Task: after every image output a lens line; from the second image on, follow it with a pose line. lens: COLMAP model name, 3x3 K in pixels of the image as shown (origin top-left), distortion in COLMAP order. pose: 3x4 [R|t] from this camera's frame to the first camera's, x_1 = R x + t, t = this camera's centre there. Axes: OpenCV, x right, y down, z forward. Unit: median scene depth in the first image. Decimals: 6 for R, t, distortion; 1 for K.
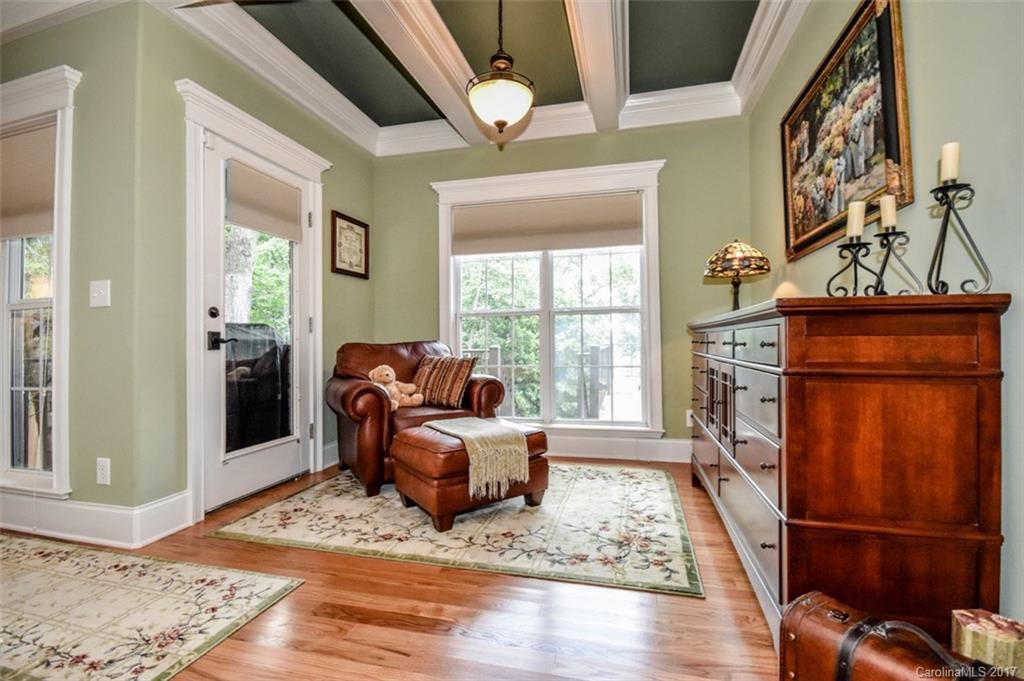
lens RADIAL K [[460.2, 0, 513.0], [0, 460.2, 357.9], [0, 0, 1]] dist [0.000700, 0.000070]
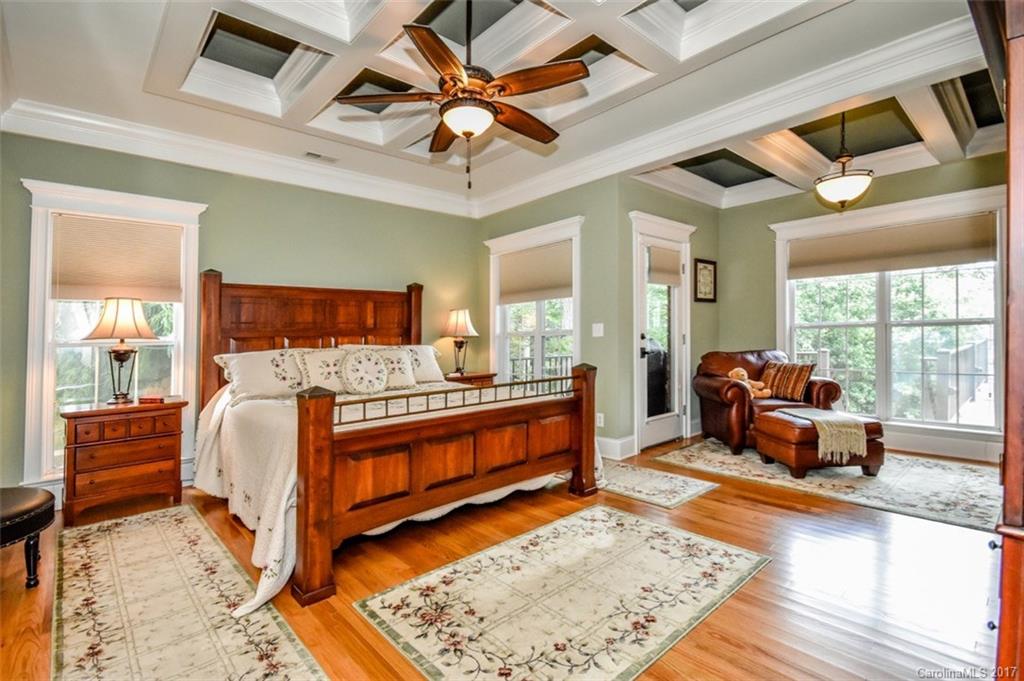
lens RADIAL K [[479.8, 0, 508.2], [0, 479.8, 345.1], [0, 0, 1]] dist [0.000634, -0.001046]
pose [[0.831457, 0.005549, -0.555562, -0.049354], [-0.008081, 0.999965, -0.002106, -0.047009], [0.555531, 0.006241, 0.831472, -0.651695]]
